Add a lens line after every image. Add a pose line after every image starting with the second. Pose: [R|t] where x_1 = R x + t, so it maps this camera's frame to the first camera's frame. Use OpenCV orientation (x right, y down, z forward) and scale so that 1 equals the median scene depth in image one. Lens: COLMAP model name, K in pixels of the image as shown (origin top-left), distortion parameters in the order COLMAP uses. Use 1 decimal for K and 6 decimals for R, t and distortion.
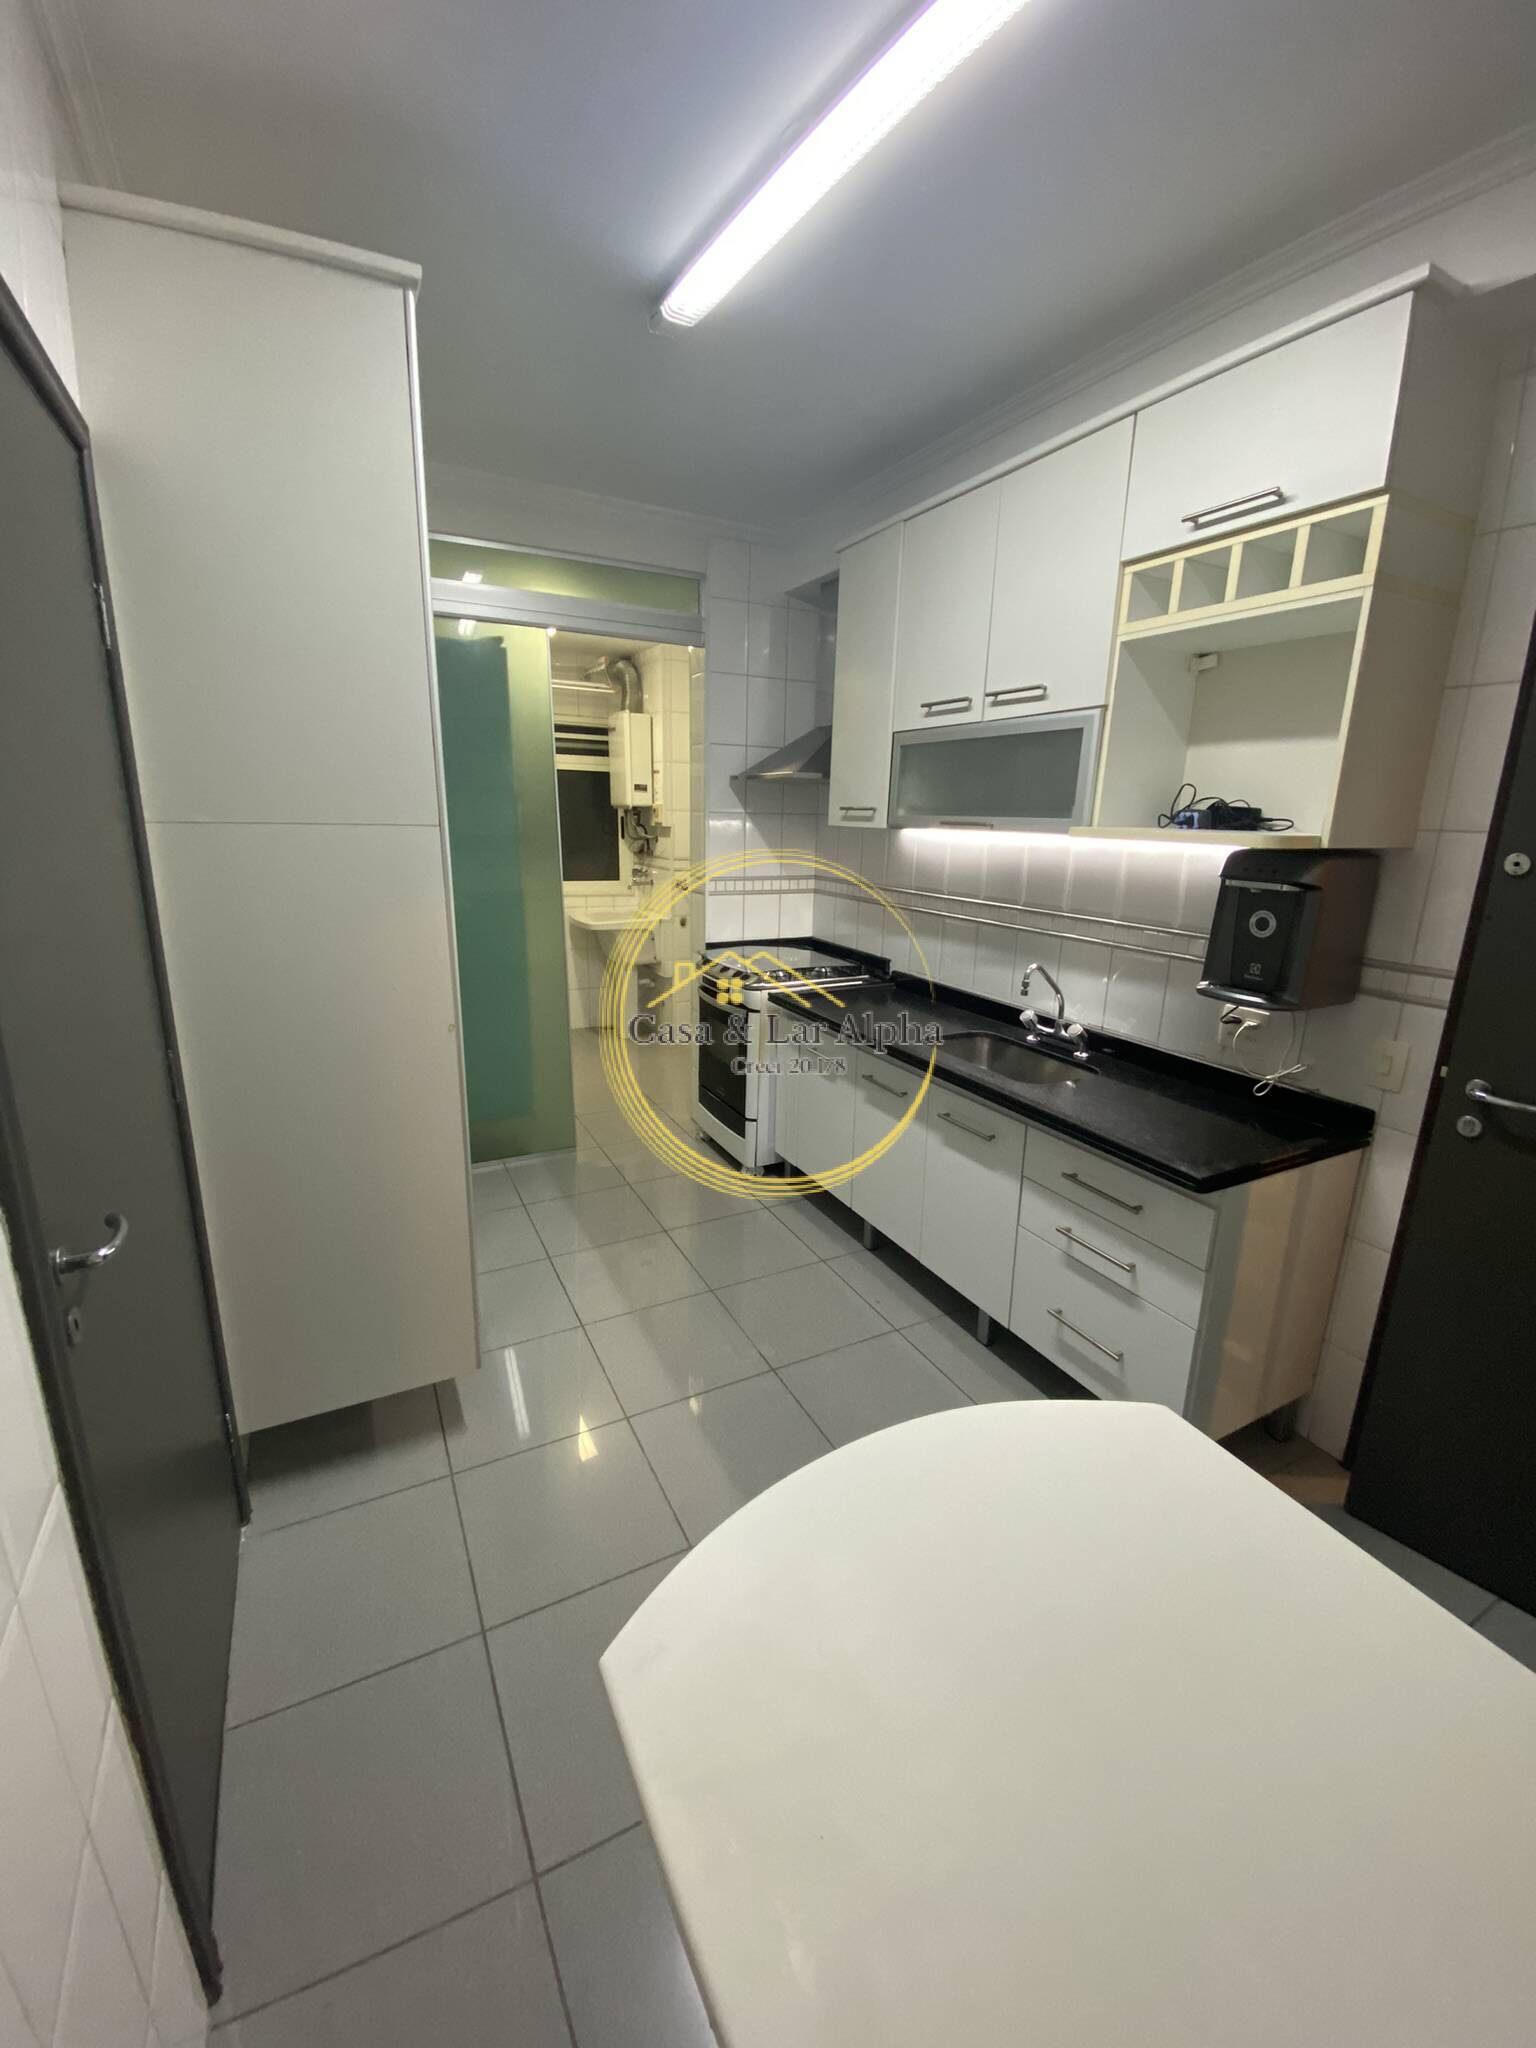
lens RADIAL K [[811.4, 0, 759.6], [0, 811.4, 1028.7], [0, 0, 1]] dist [-0.002955, -0.013369]
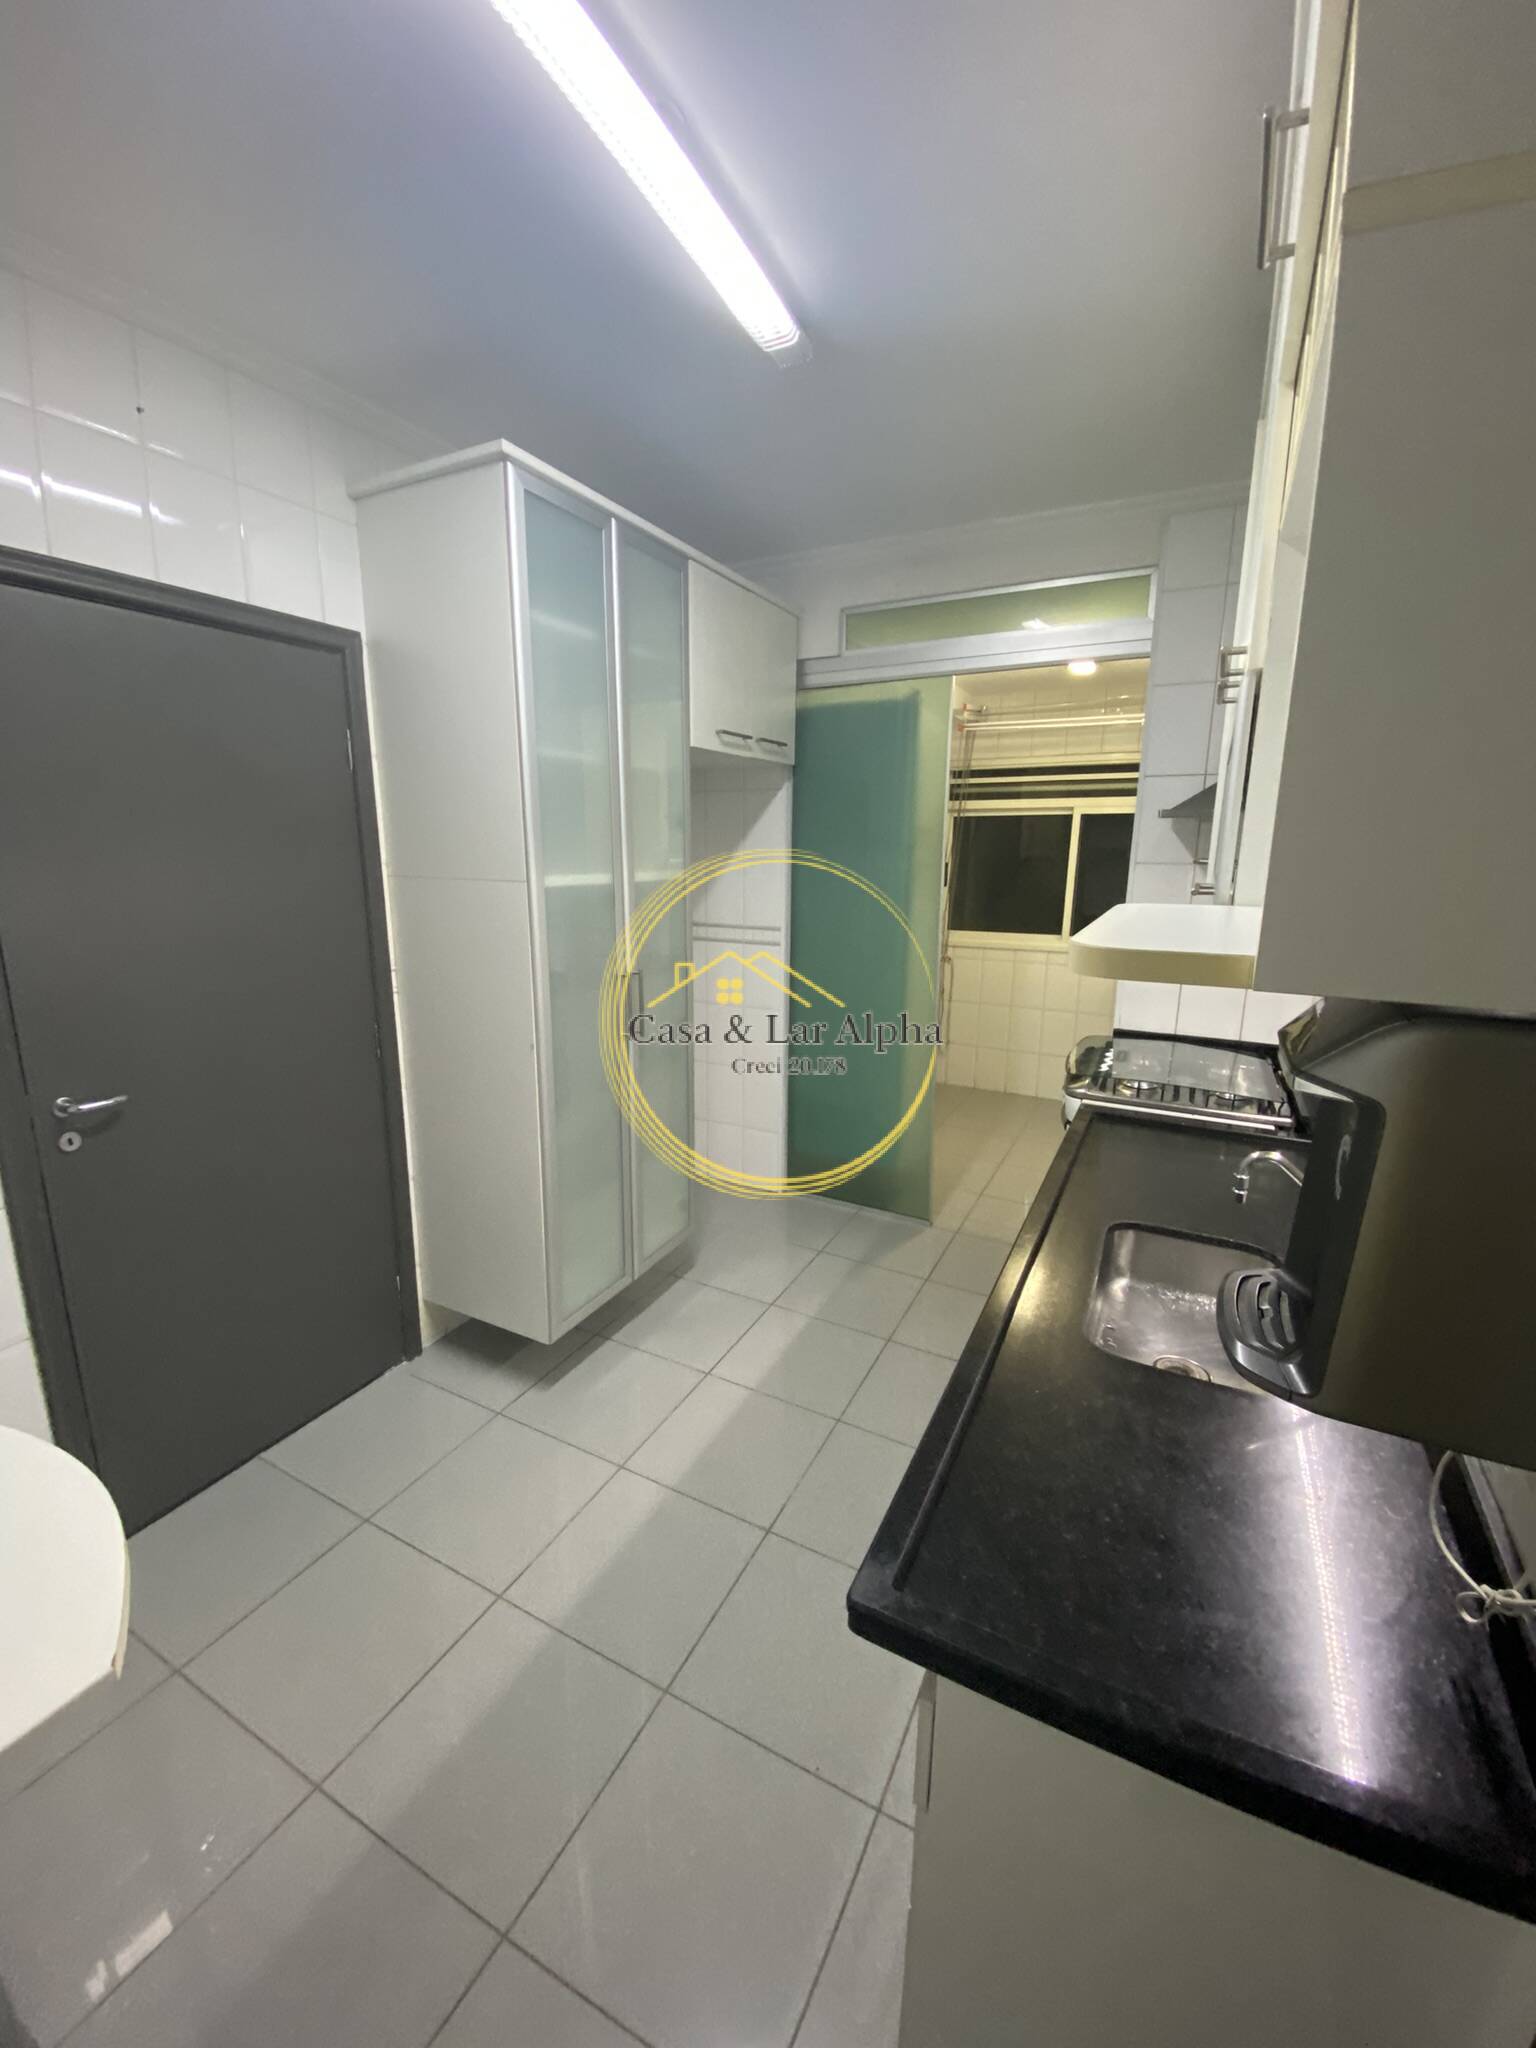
lens RADIAL K [[822.2, 0, 759.8], [0, 822.2, 1019.9], [0, 0, 1]] dist [-0.022254, -0.006377]
pose [[0.562141, 0.153751, -0.812625, 0.381431], [-0.206408, 0.977557, 0.042172, -0.076664], [0.800871, 0.144026, 0.581260, 0.274110]]
